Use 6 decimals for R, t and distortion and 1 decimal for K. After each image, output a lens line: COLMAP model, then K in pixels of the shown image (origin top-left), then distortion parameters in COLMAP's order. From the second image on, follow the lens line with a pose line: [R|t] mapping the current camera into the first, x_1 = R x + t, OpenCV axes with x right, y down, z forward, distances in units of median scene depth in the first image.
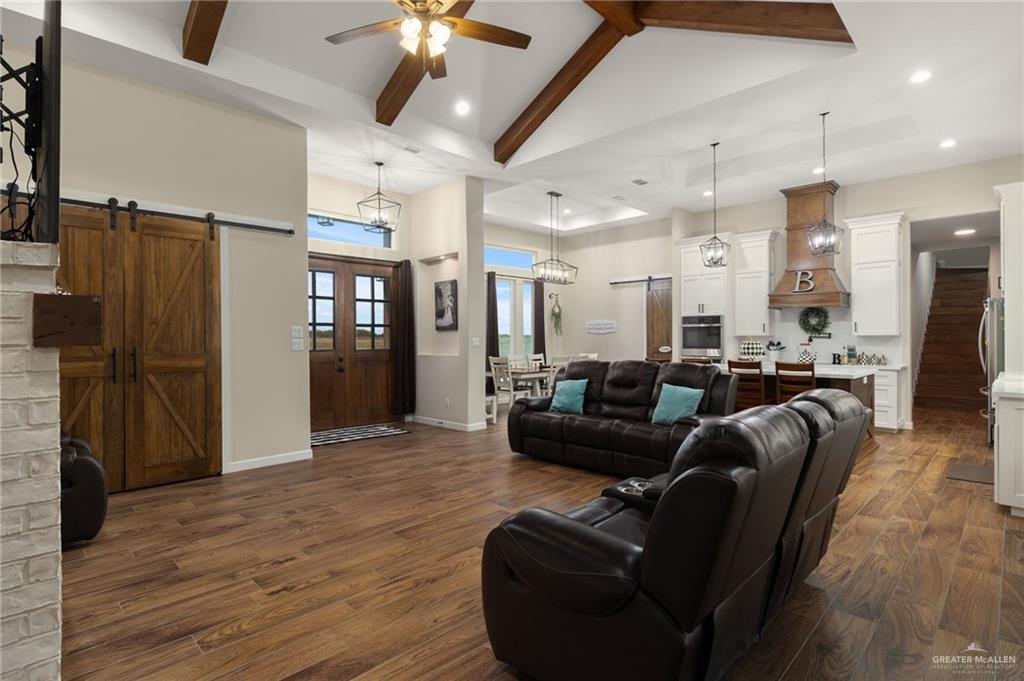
lens RADIAL K [[508.6, 0, 511.6], [0, 508.6, 338.2], [0, 0, 1]] dist [-0.002352, 0.000920]
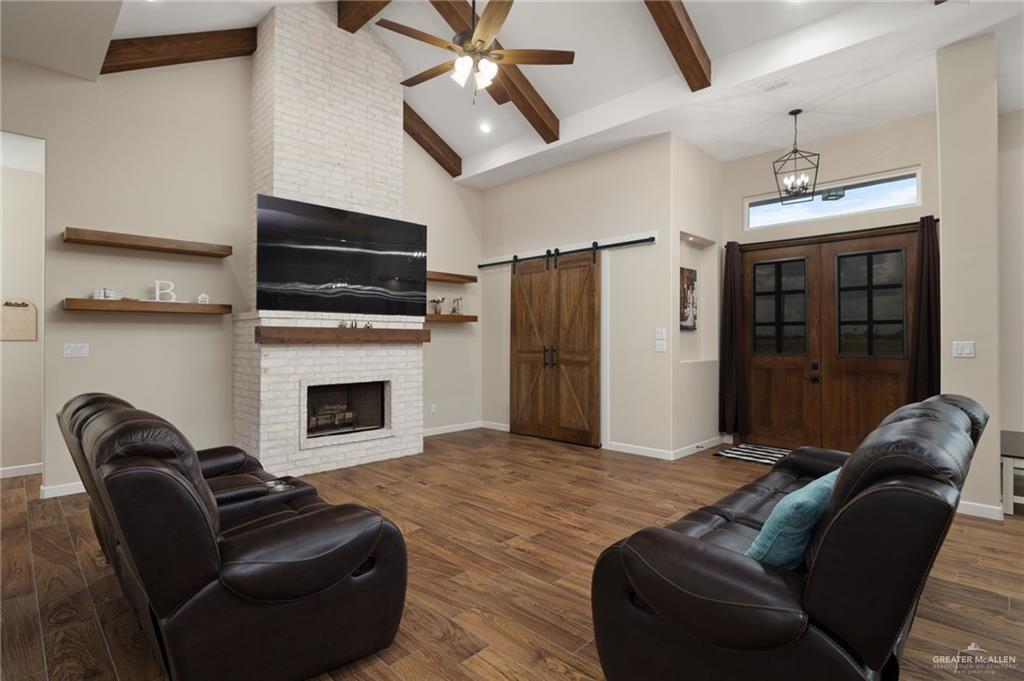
lens RADIAL K [[508.6, 0, 511.4], [0, 508.6, 335.6], [0, 0, 1]] dist [-0.002352, 0.000920]
pose [[0.003432, -0.001069, -0.999994, 0.785024], [-0.000498, 0.999999, -0.001071, -0.009998], [0.999994, 0.000502, 0.003432, 0.887120]]
